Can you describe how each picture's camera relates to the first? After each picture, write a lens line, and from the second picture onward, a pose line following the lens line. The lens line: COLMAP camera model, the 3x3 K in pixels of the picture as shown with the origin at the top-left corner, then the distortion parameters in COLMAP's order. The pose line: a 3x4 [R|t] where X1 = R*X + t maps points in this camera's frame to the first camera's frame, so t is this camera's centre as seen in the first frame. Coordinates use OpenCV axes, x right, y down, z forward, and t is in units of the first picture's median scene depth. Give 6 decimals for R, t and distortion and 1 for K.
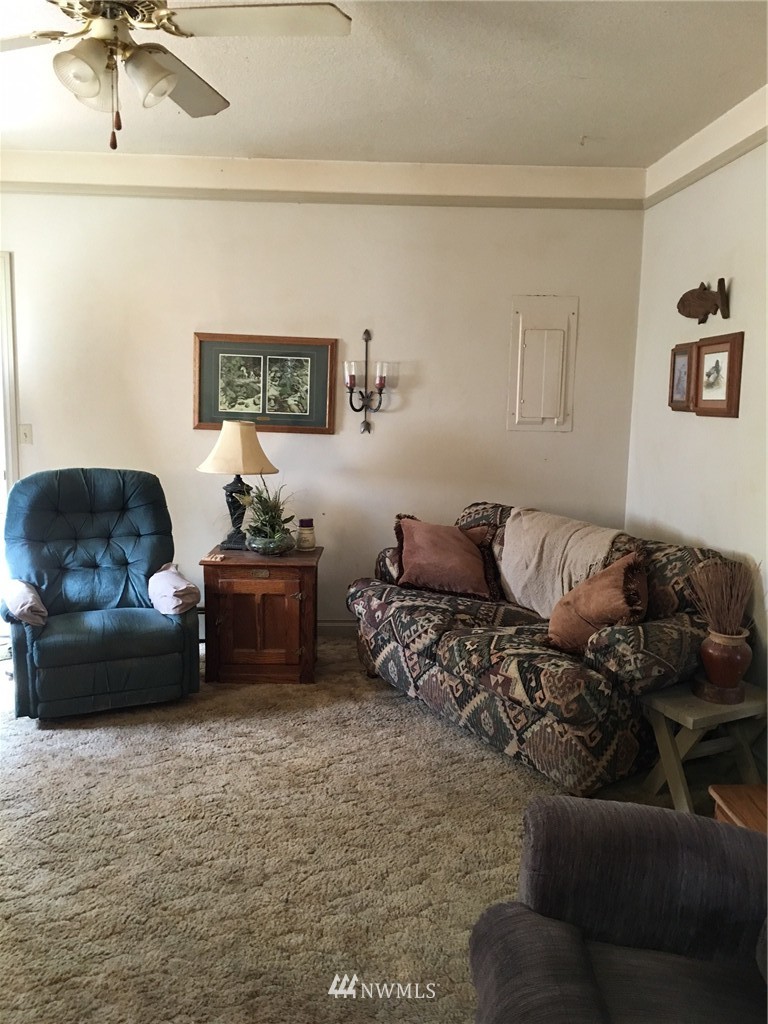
lens RADIAL K [[881.2, 0, 388.8], [0, 881.2, 511.5], [0, 0, 1]] dist [0.063116, -0.076950]
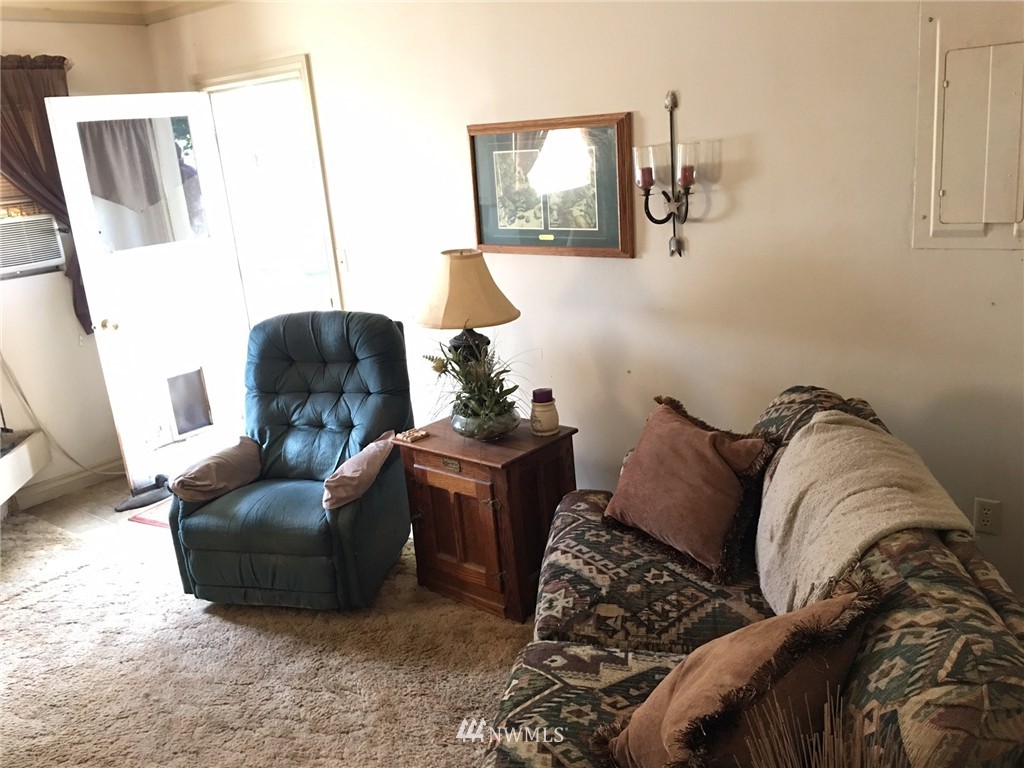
lens RADIAL K [[881.2, 0, 509.8], [0, 881.2, 382.3], [0, 0, 1]] dist [0.063116, -0.076950]
pose [[0.742543, 0.095357, -0.662976, 0.336983], [0.001033, 0.989650, 0.143499, -0.094066], [0.669798, -0.107239, 0.734759, 0.447216]]
